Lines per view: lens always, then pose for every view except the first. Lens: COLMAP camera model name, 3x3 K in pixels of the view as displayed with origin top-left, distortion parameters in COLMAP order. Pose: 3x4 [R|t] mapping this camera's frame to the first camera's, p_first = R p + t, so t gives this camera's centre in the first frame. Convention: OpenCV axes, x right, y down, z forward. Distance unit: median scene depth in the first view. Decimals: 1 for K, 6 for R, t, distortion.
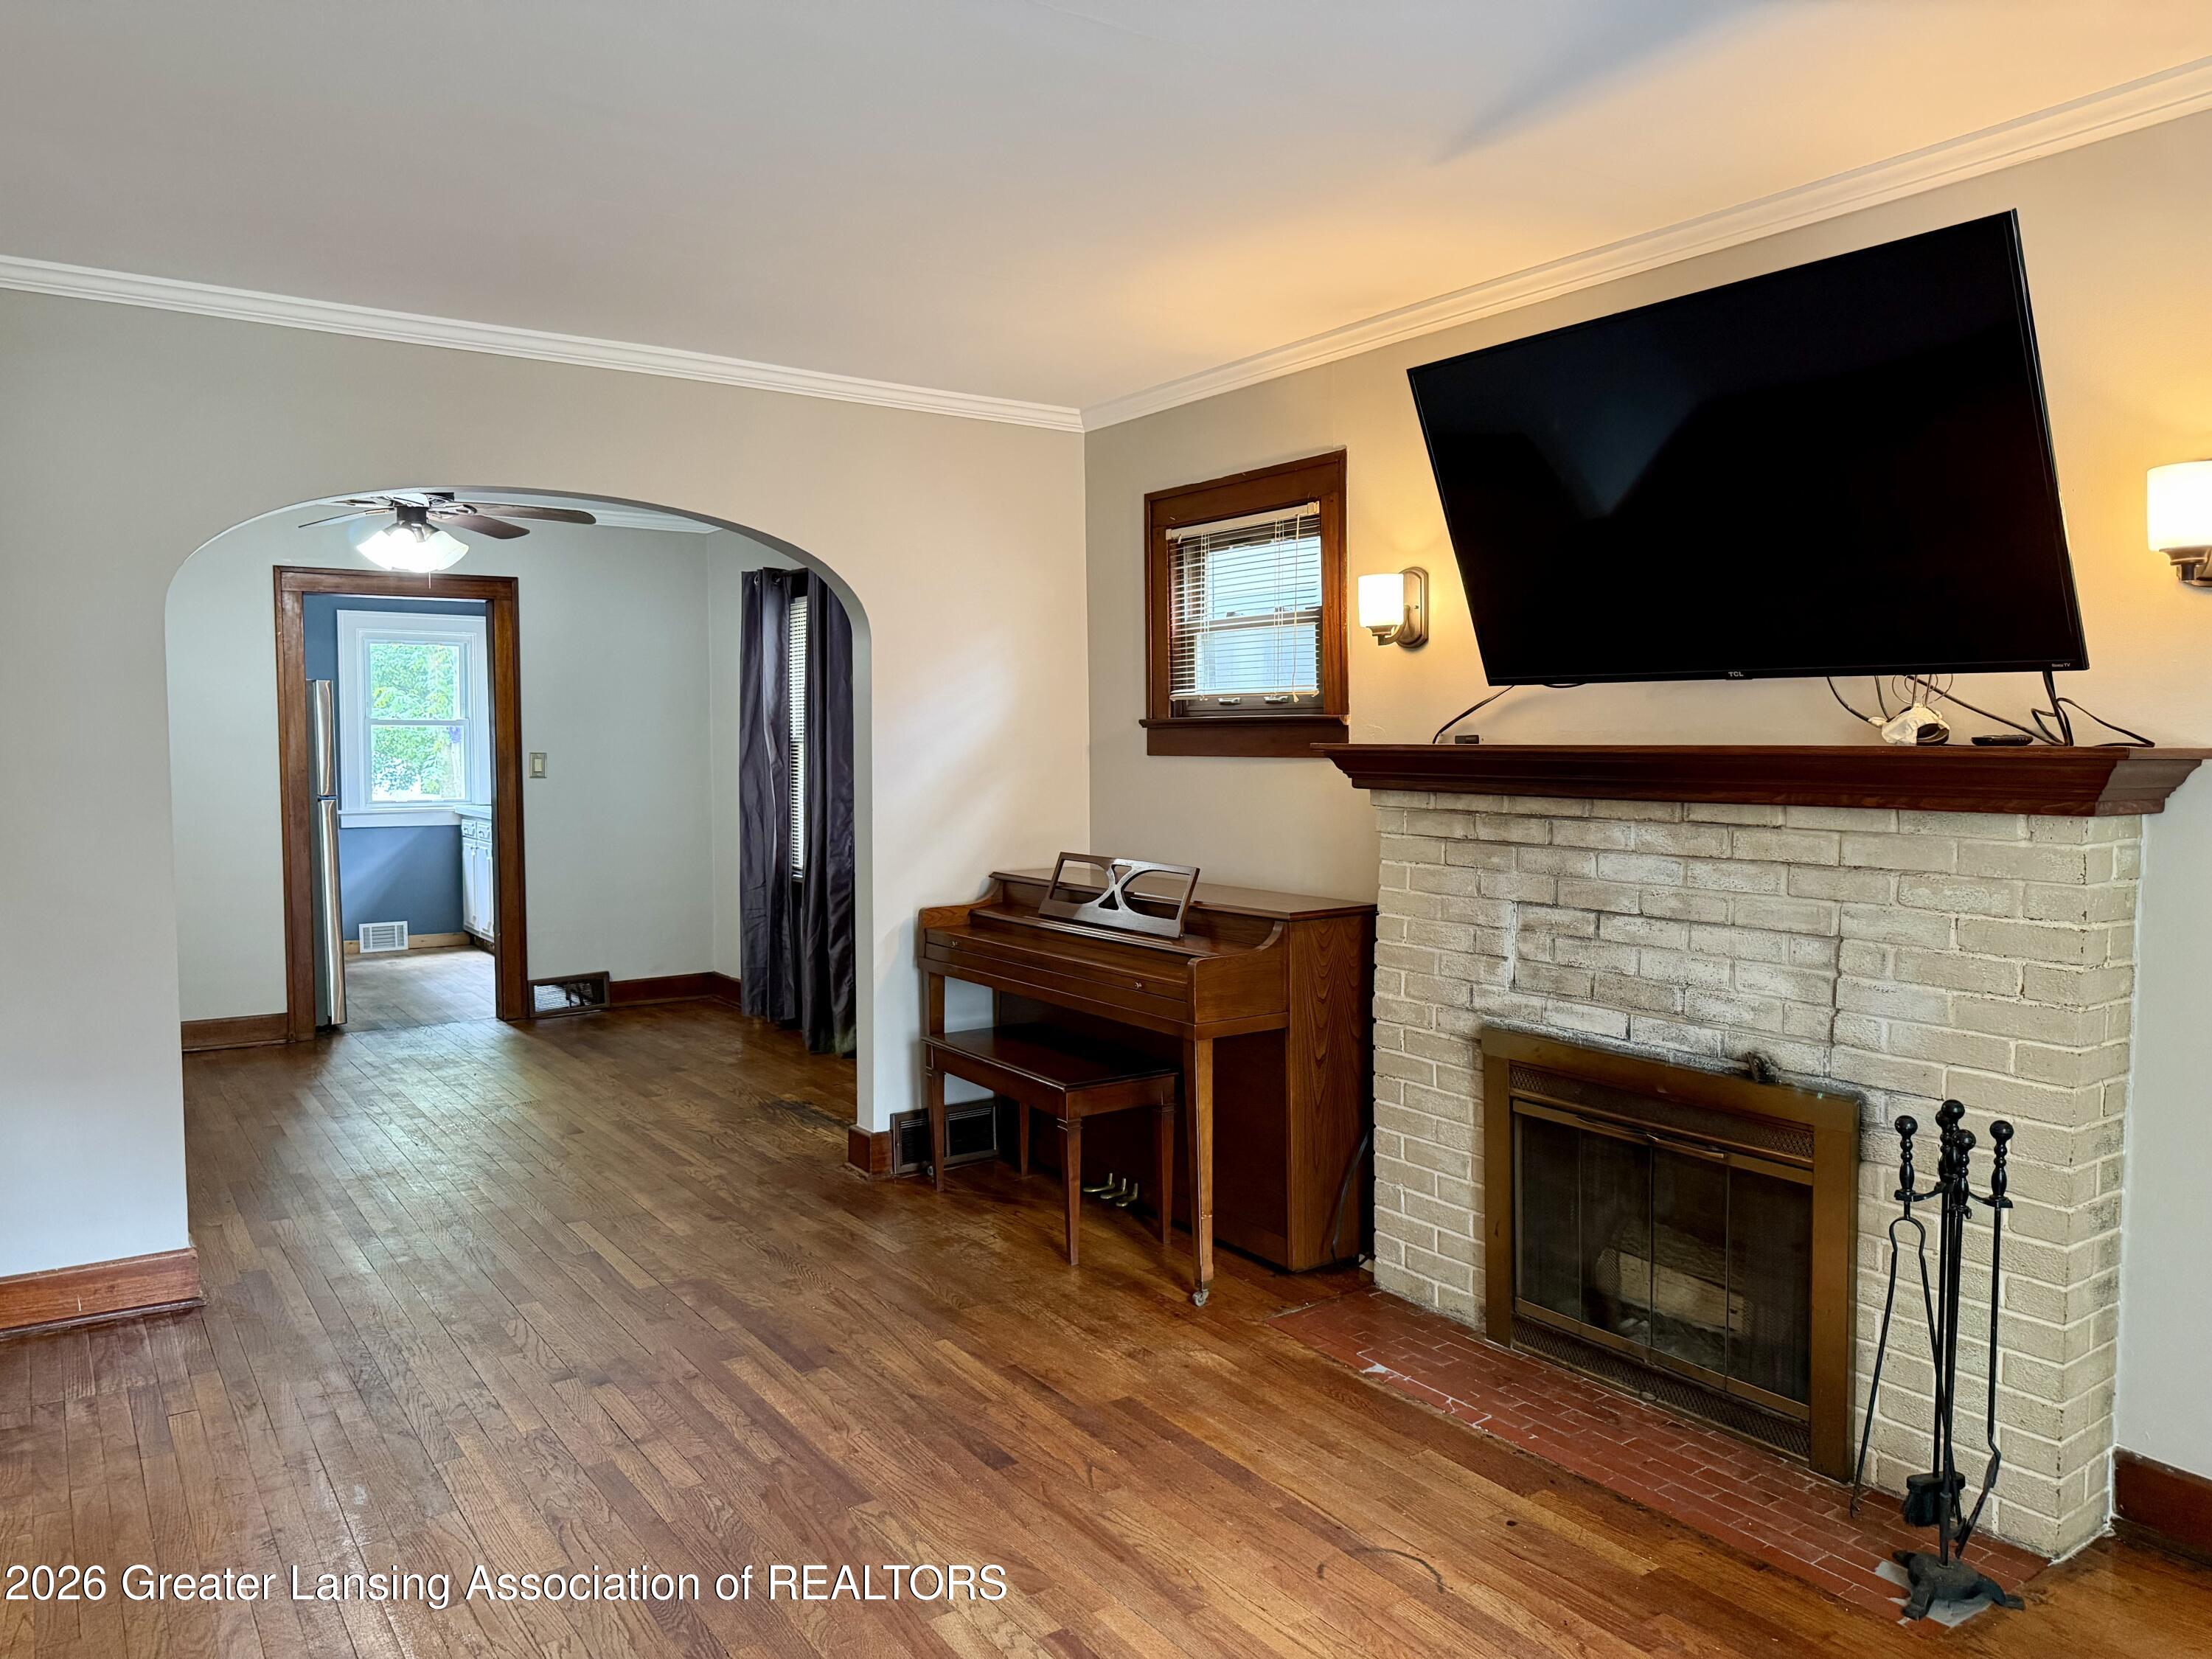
lens RADIAL K [[1557.2, 0, 1093.8], [0, 1557.2, 833.0], [0, 0, 1]] dist [0.183353, -0.348449]
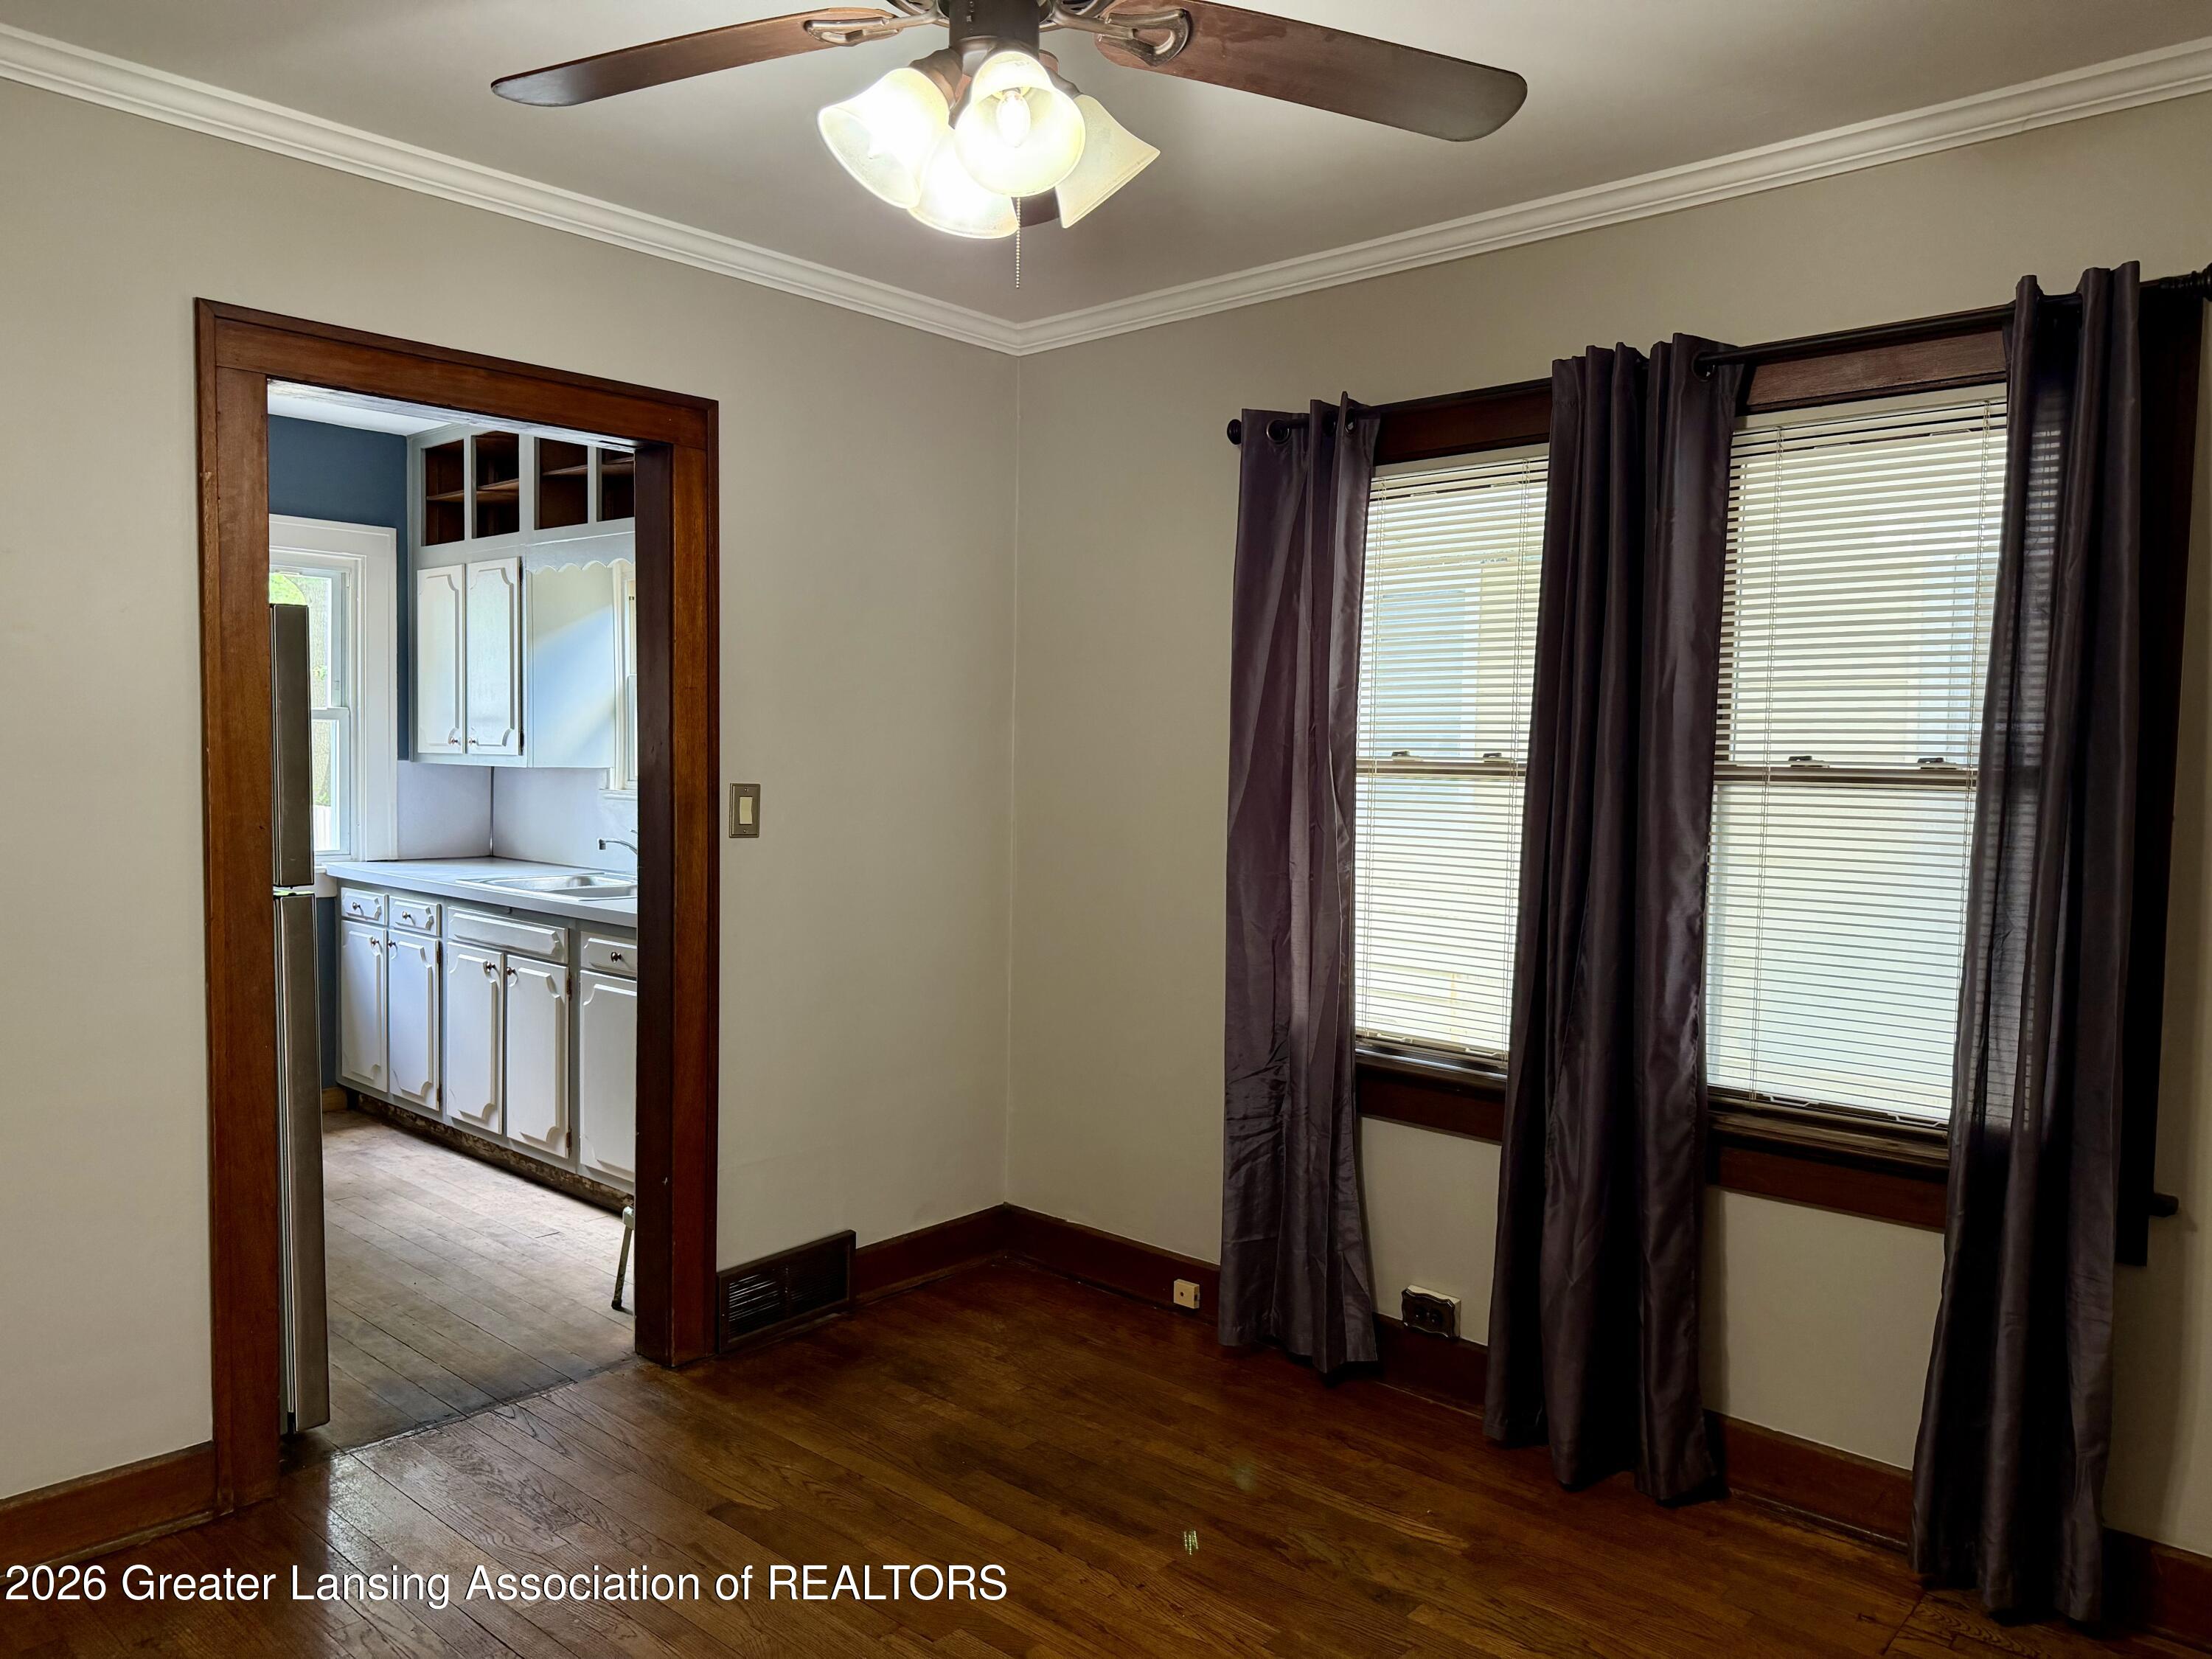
lens RADIAL K [[1573.5, 0, 1103.8], [0, 1573.5, 835.2], [0, 0, 1]] dist [0.070036, -0.083393]
pose [[0.970535, 0.004266, 0.240922, -0.394055], [-0.003686, 0.999989, -0.002860, -0.037624], [-0.240931, 0.001888, 0.970540, 0.571978]]
